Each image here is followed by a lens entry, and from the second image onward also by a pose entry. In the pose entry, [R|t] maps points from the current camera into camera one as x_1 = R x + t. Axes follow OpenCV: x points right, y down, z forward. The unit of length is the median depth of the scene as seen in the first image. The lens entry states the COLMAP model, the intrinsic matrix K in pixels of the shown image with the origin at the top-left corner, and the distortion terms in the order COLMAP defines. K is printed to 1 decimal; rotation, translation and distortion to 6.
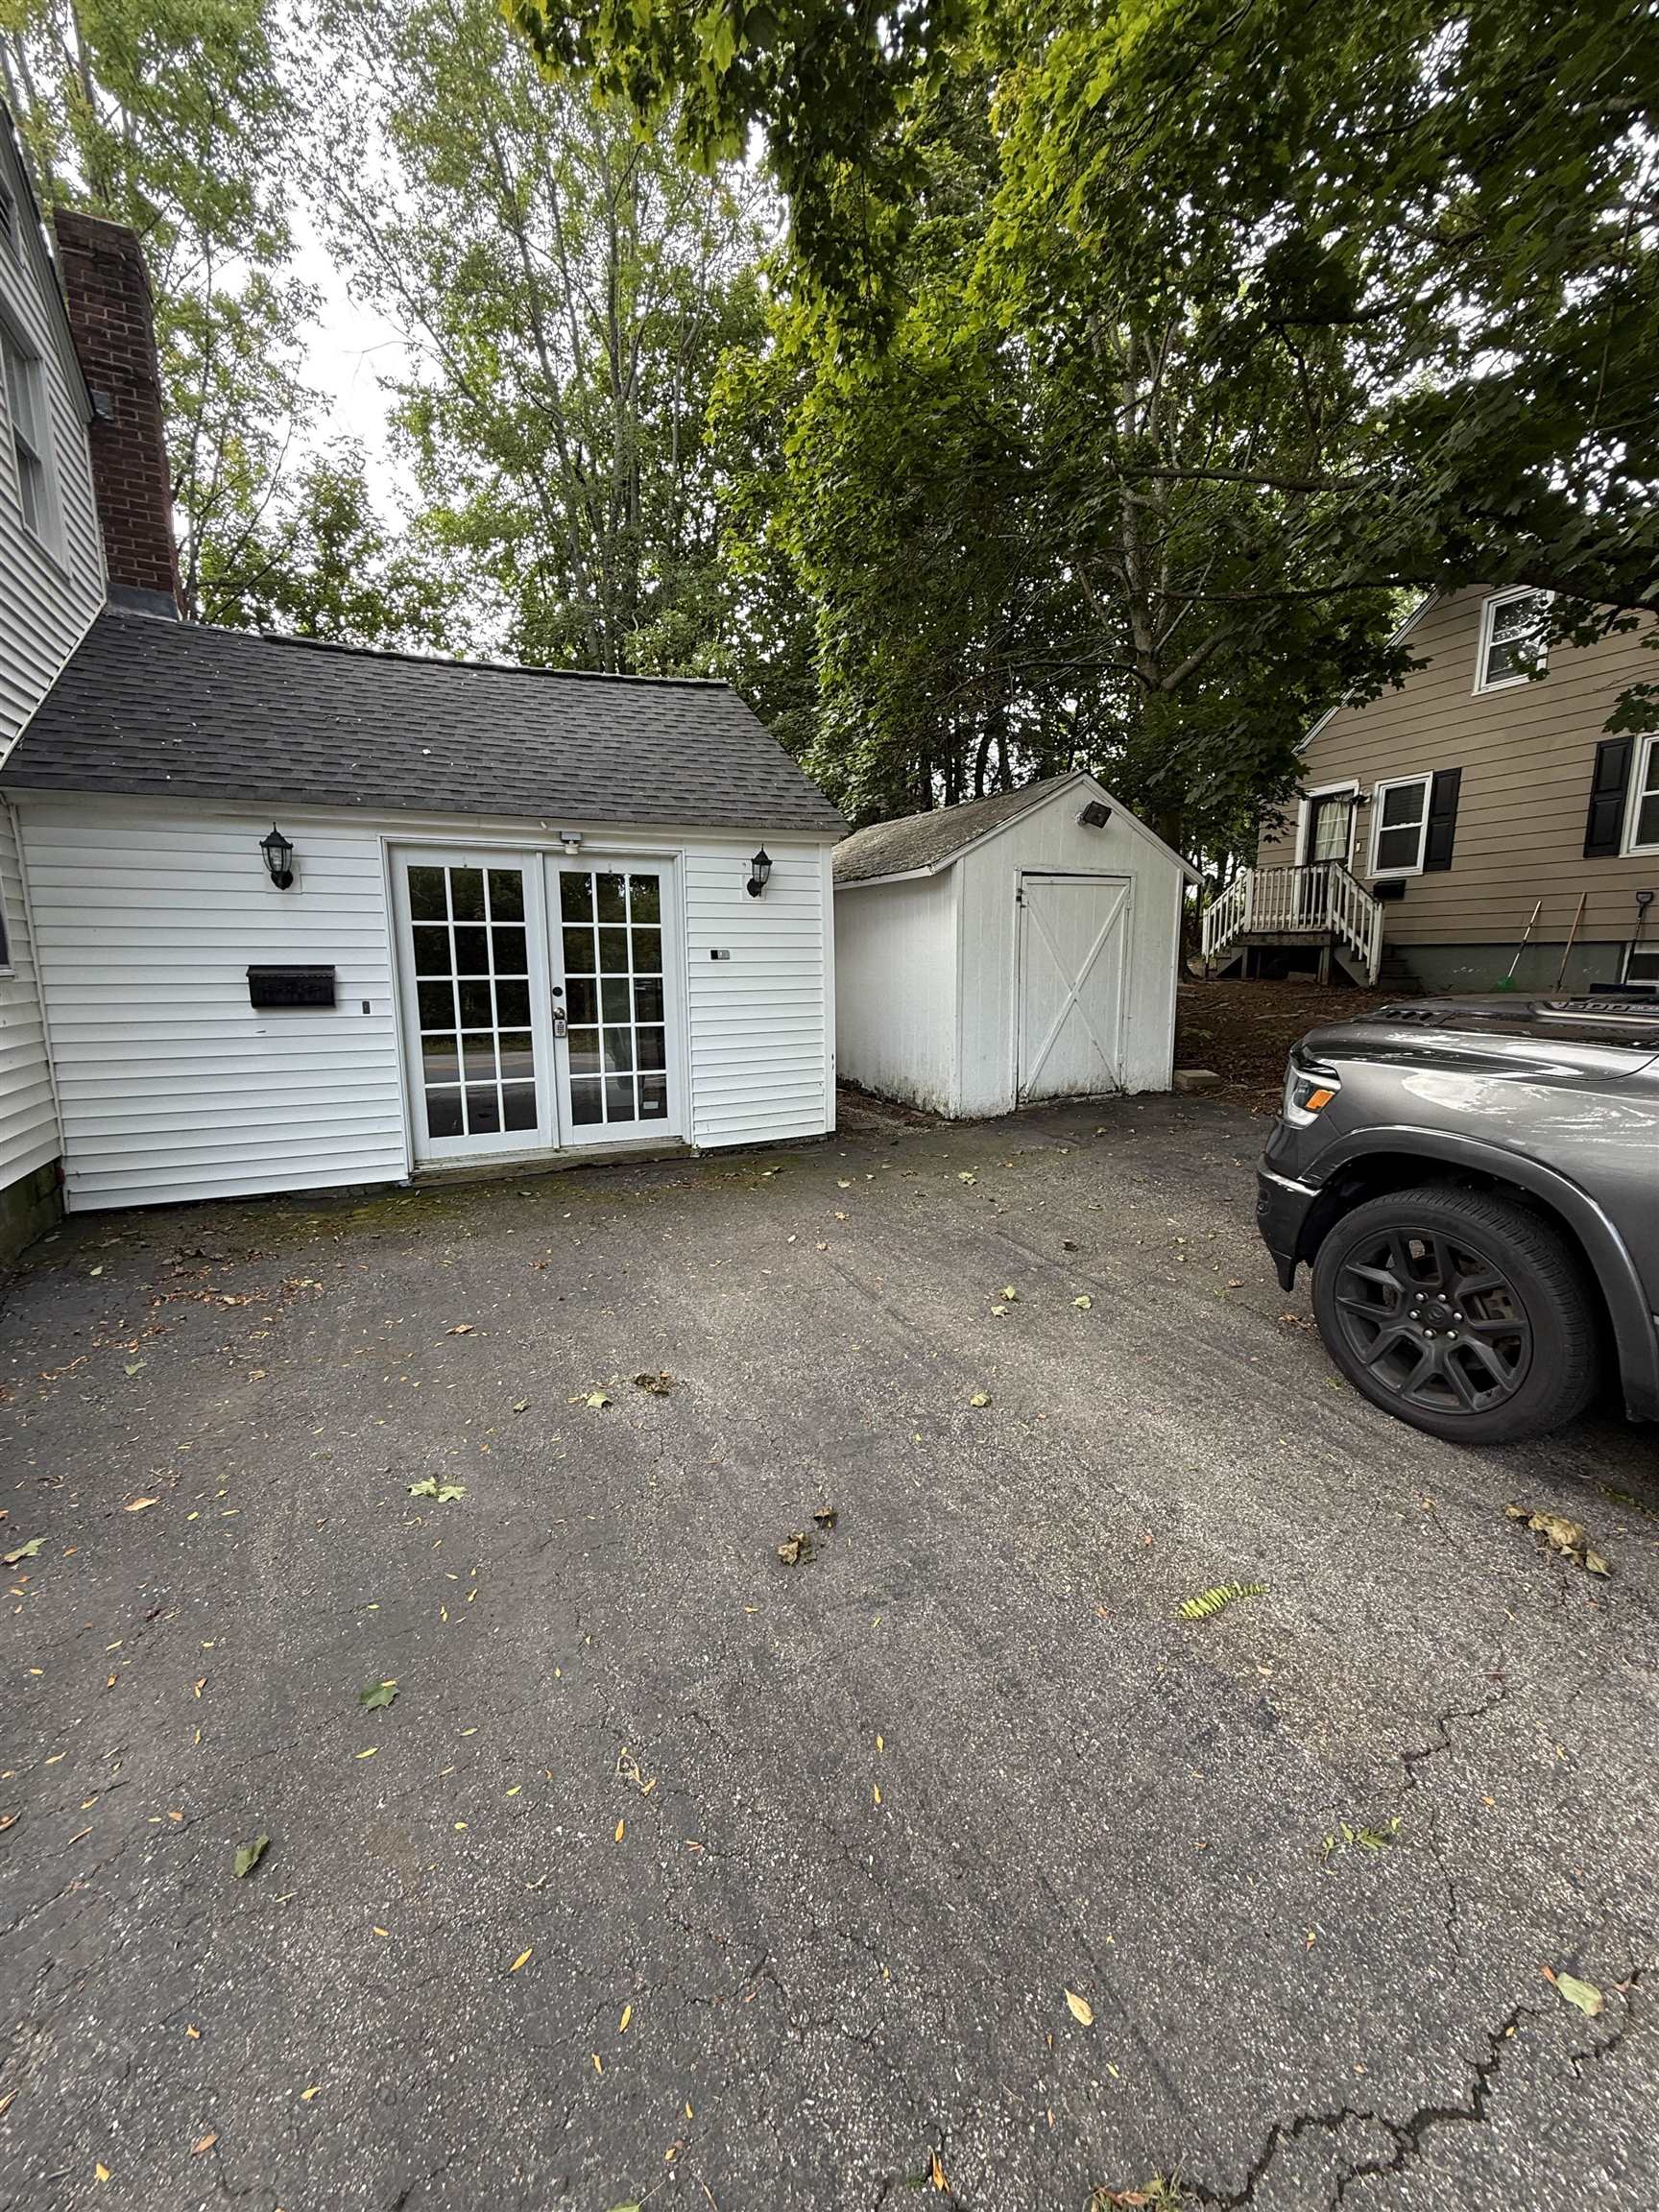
lens RADIAL K [[878.5, 0, 825.7], [0, 878.5, 1101.7], [0, 0, 1]] dist [0.000400, 0.000122]
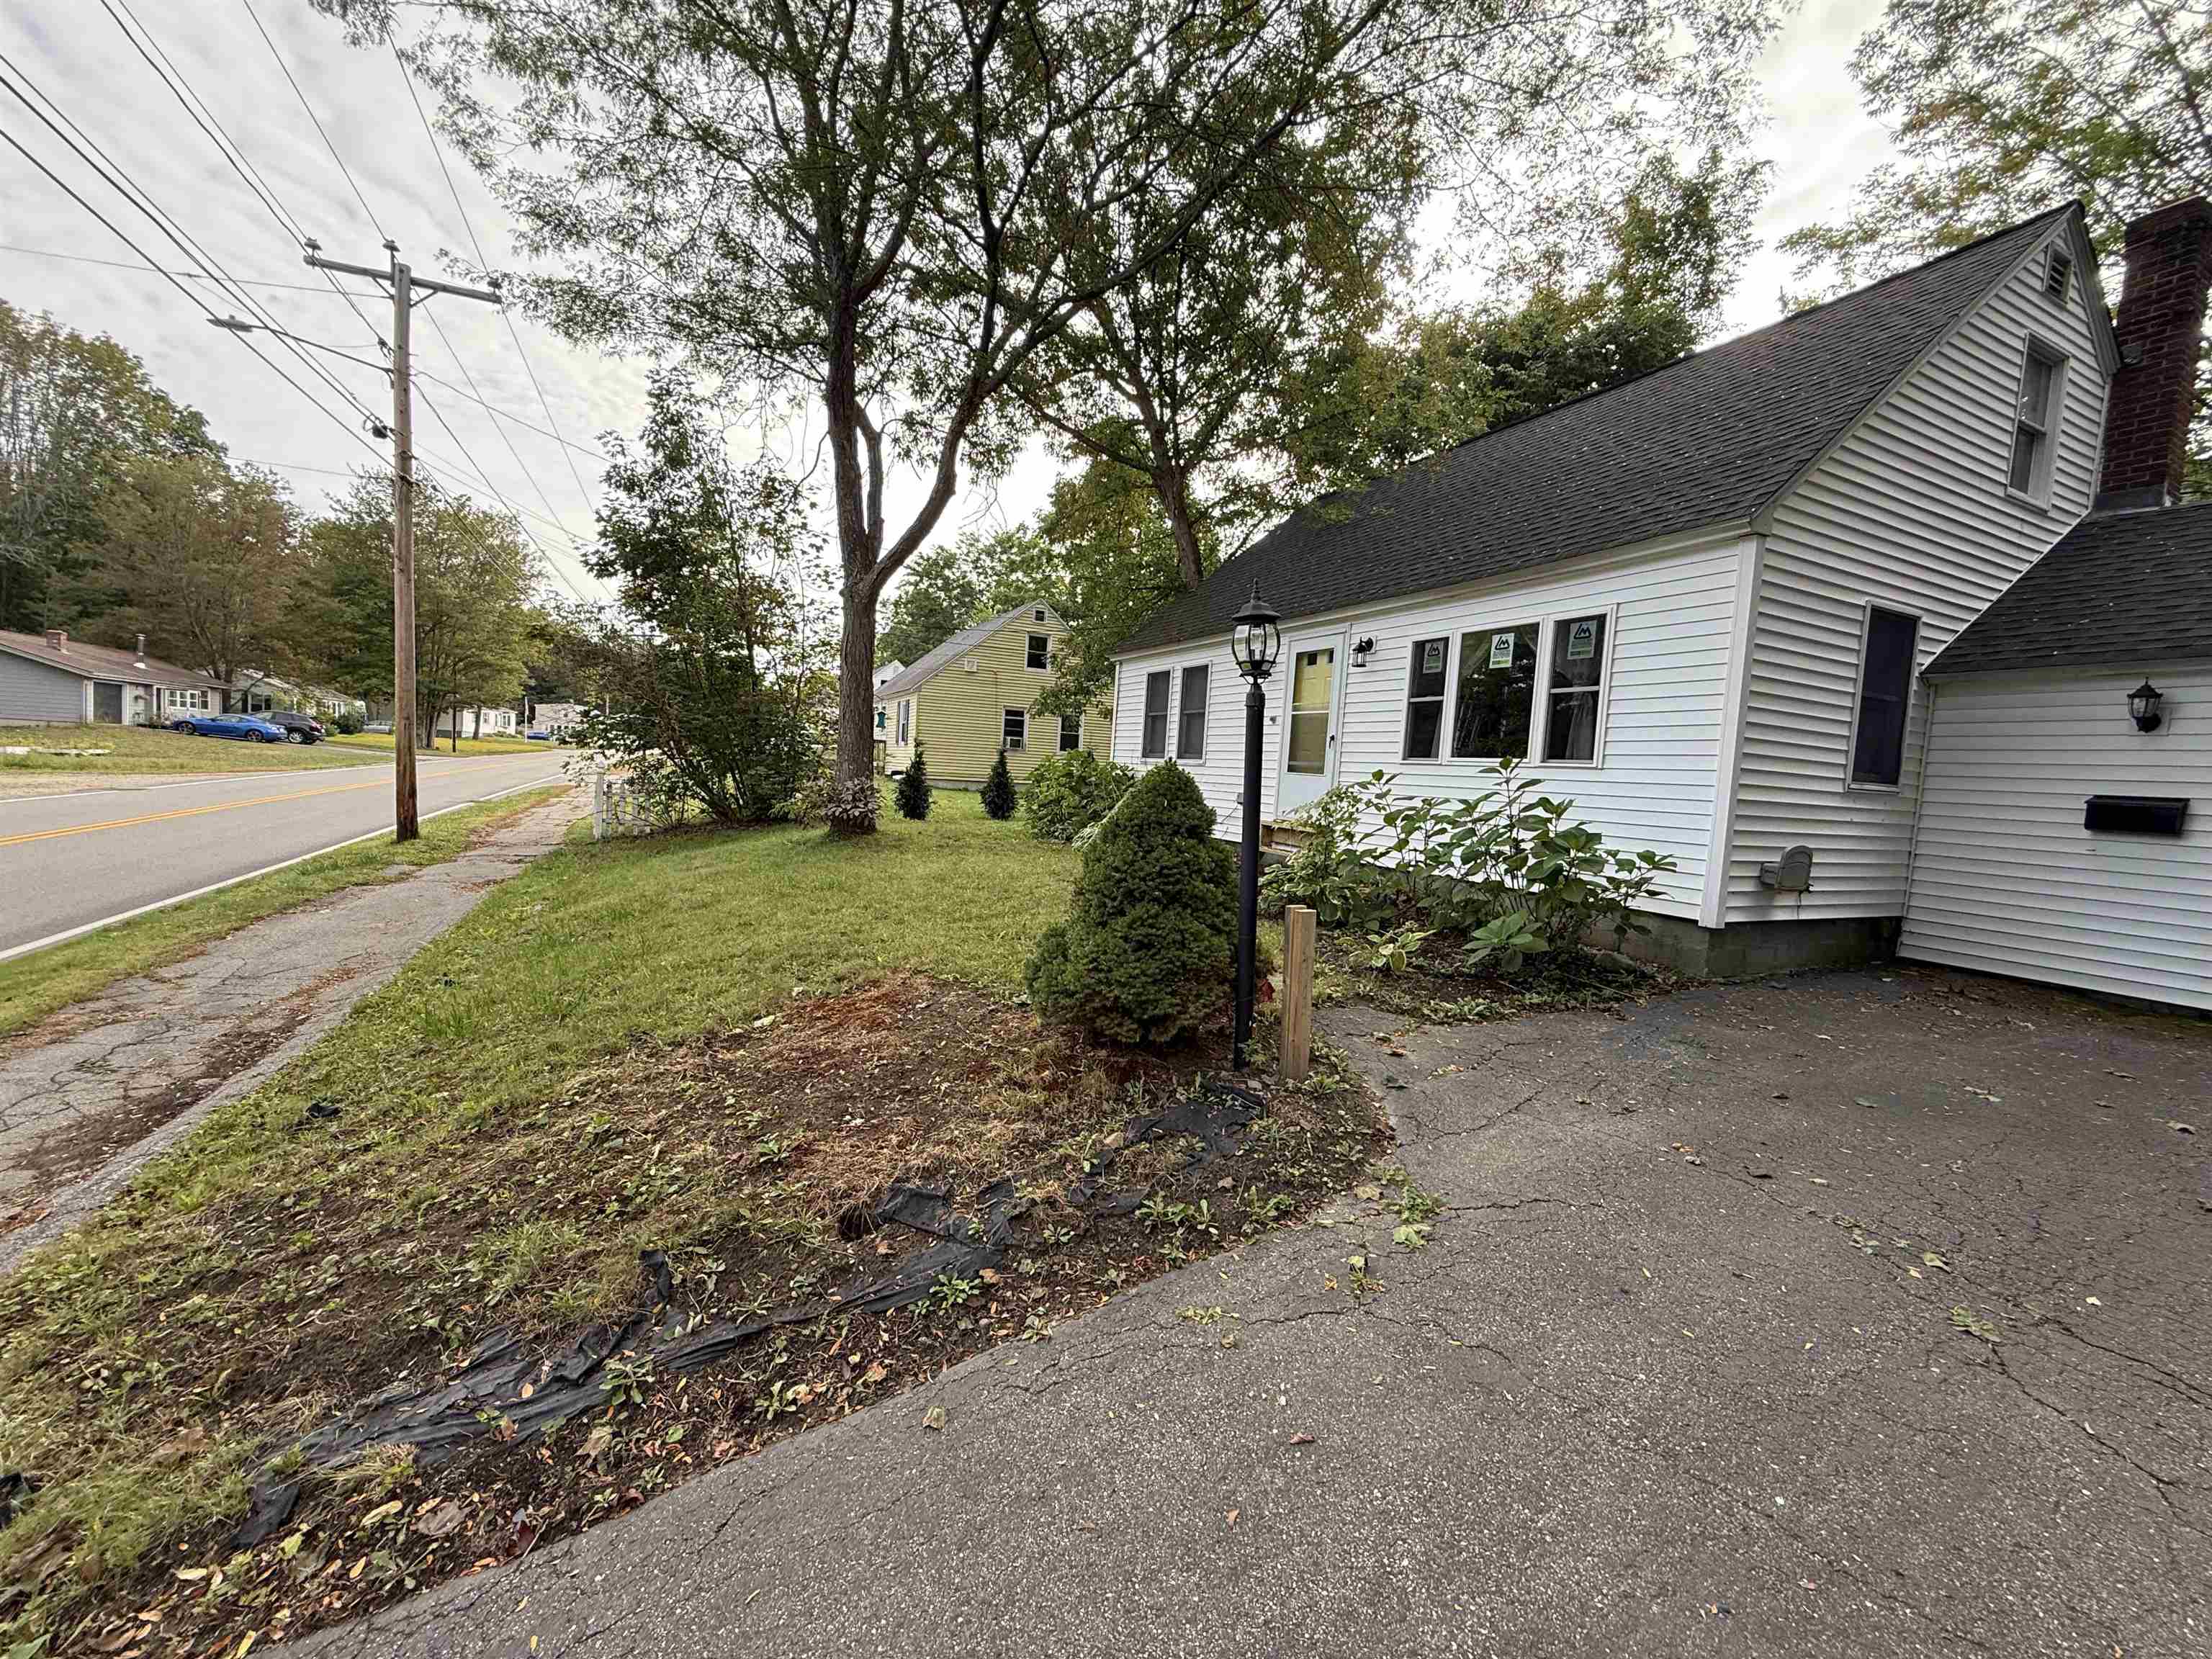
lens RADIAL K [[878.5, 0, 1102.0], [0, 878.5, 830.2], [0, 0, 1]] dist [0.000400, 0.000122]
pose [[-0.001101, 0.069934, -0.997551, 0.479072], [-0.222230, 0.972590, 0.068429, 0.097059], [0.974994, 0.221761, 0.014470, -0.292591]]
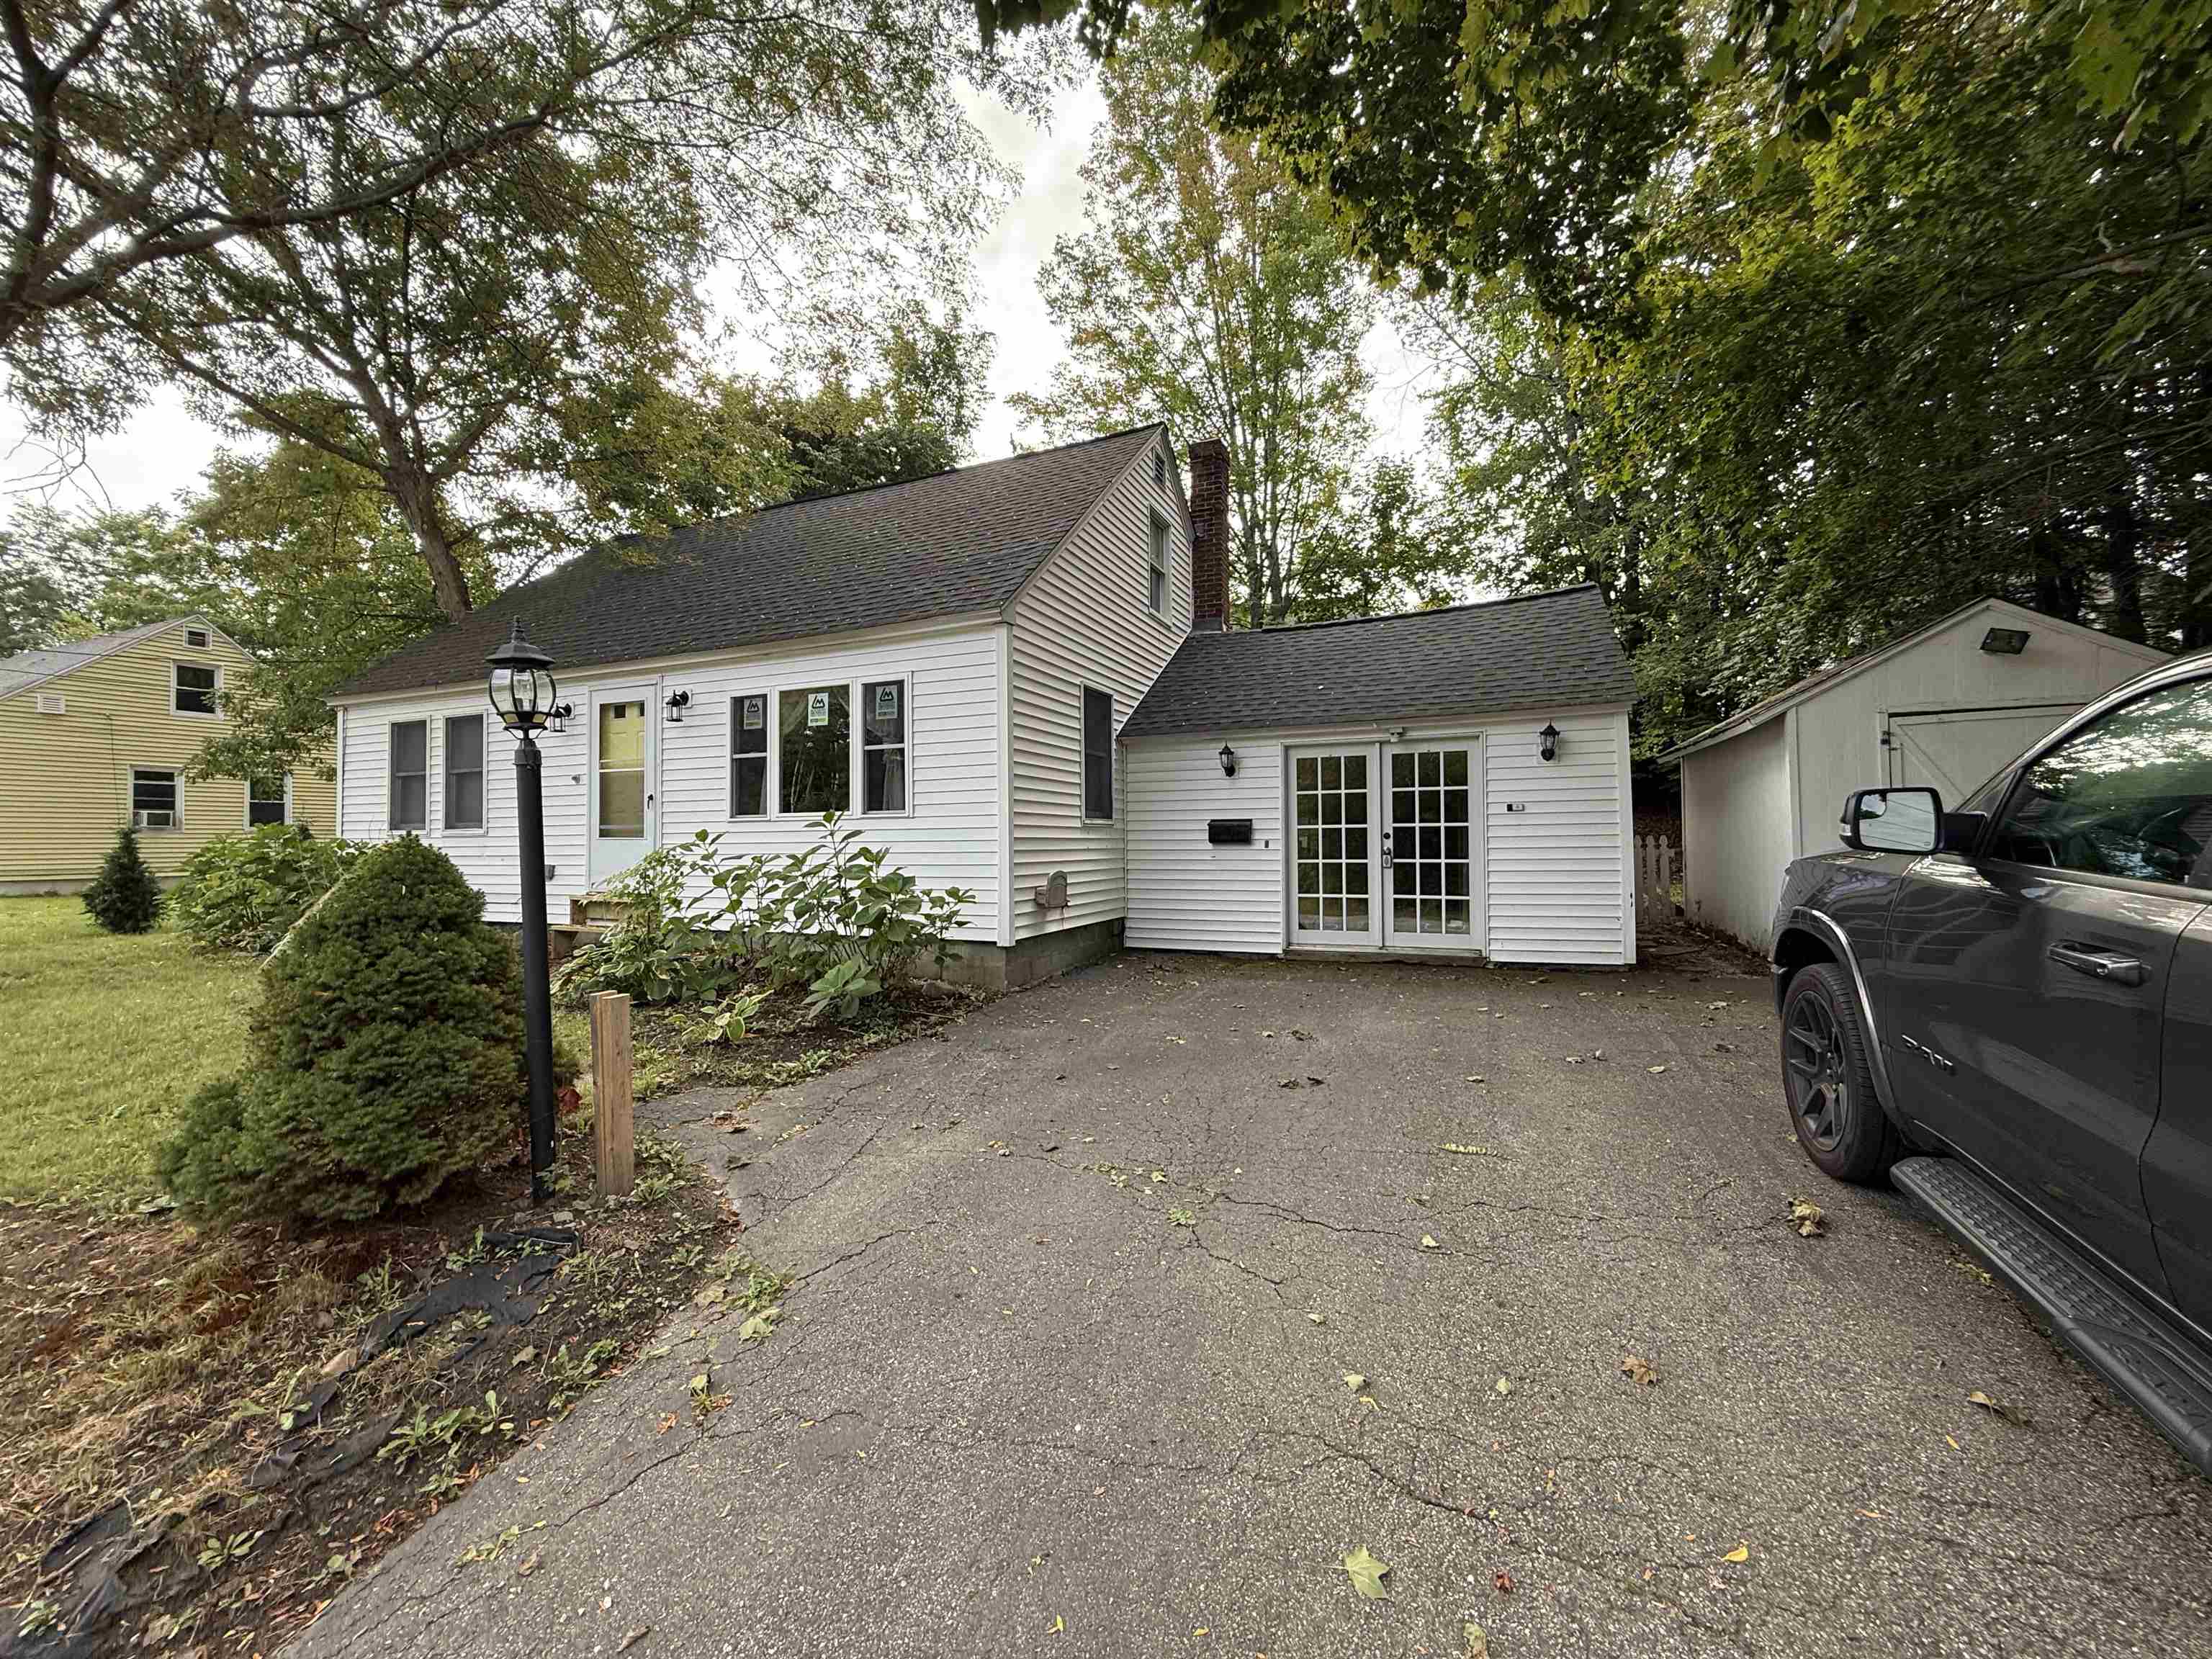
lens RADIAL K [[878.5, 0, 1102.9], [0, 878.5, 831.0], [0, 0, 1]] dist [0.000400, 0.000122]
pose [[0.656164, -0.013095, -0.754504, 0.473327], [-0.116564, 0.986090, -0.118485, 0.090956], [0.745561, 0.165693, 0.645511, -0.272657]]
